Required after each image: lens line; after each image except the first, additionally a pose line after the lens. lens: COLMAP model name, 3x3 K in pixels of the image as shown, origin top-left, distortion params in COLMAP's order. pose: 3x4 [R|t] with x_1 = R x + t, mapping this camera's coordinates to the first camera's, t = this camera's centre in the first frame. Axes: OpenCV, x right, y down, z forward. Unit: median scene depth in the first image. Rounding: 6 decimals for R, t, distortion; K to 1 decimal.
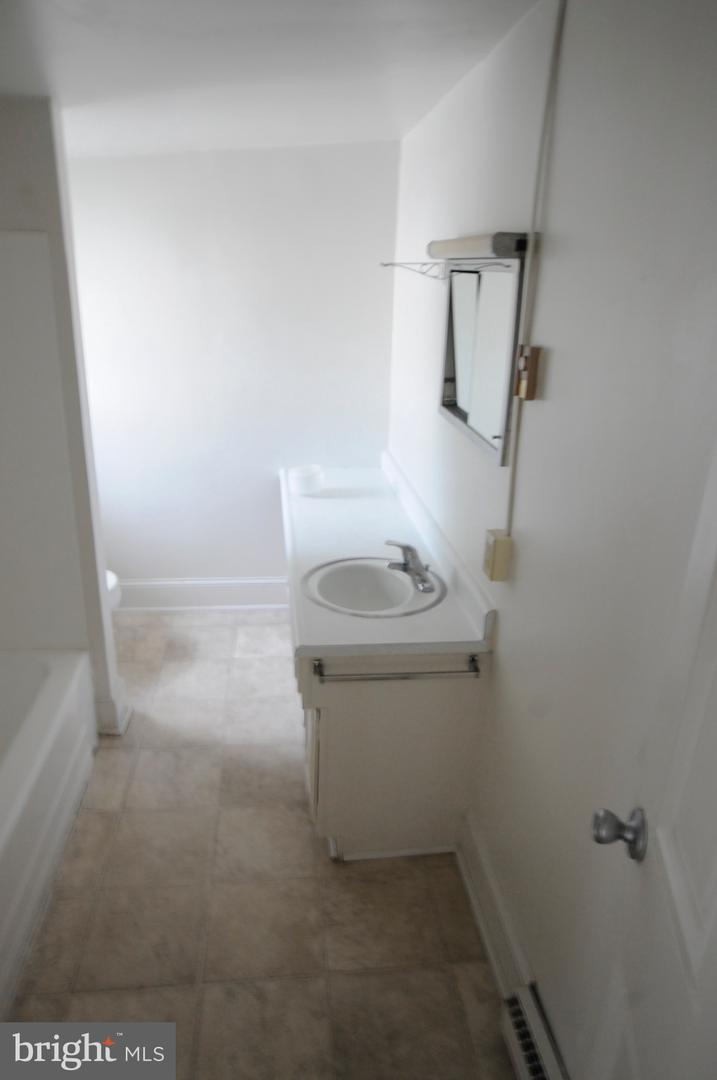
lens RADIAL K [[702.4, 0, 354.4], [0, 702.4, 529.8], [0, 0, 1]] dist [-0.074195, 0.073161]
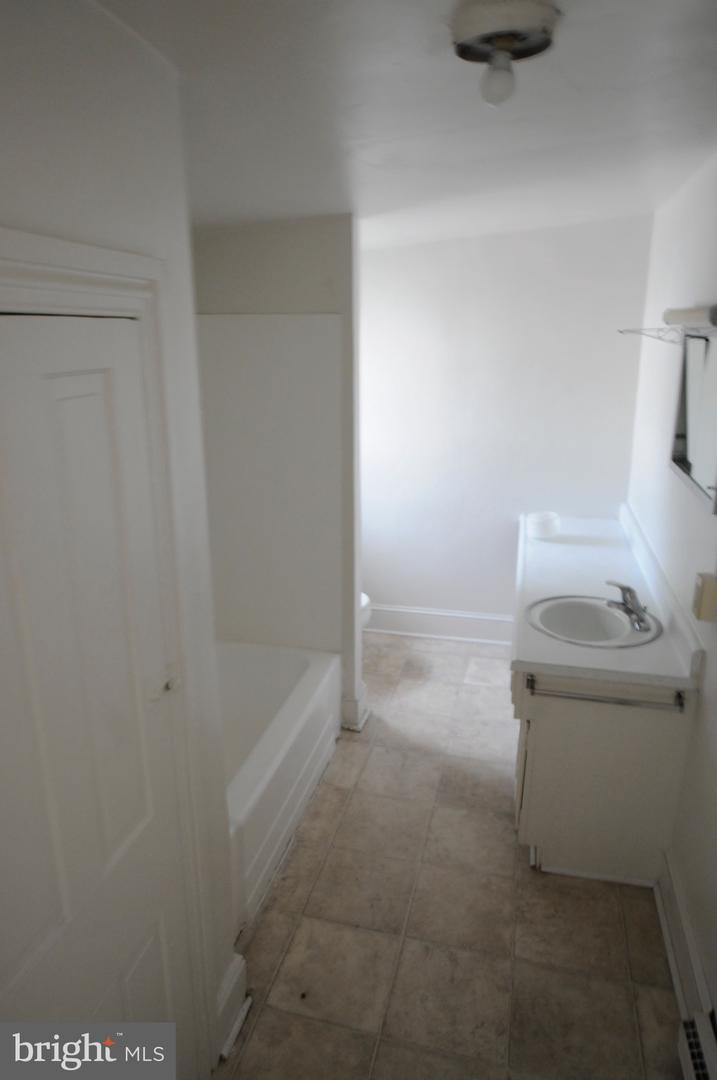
lens RADIAL K [[696.9, 0, 351.1], [0, 696.9, 529.2], [0, 0, 1]] dist [-0.087424, 0.056270]
pose [[0.933054, 0.063757, -0.354040, 0.048351], [-0.090740, 0.994058, -0.060125, 0.036905], [0.348103, 0.088226, 0.933295, -0.142772]]
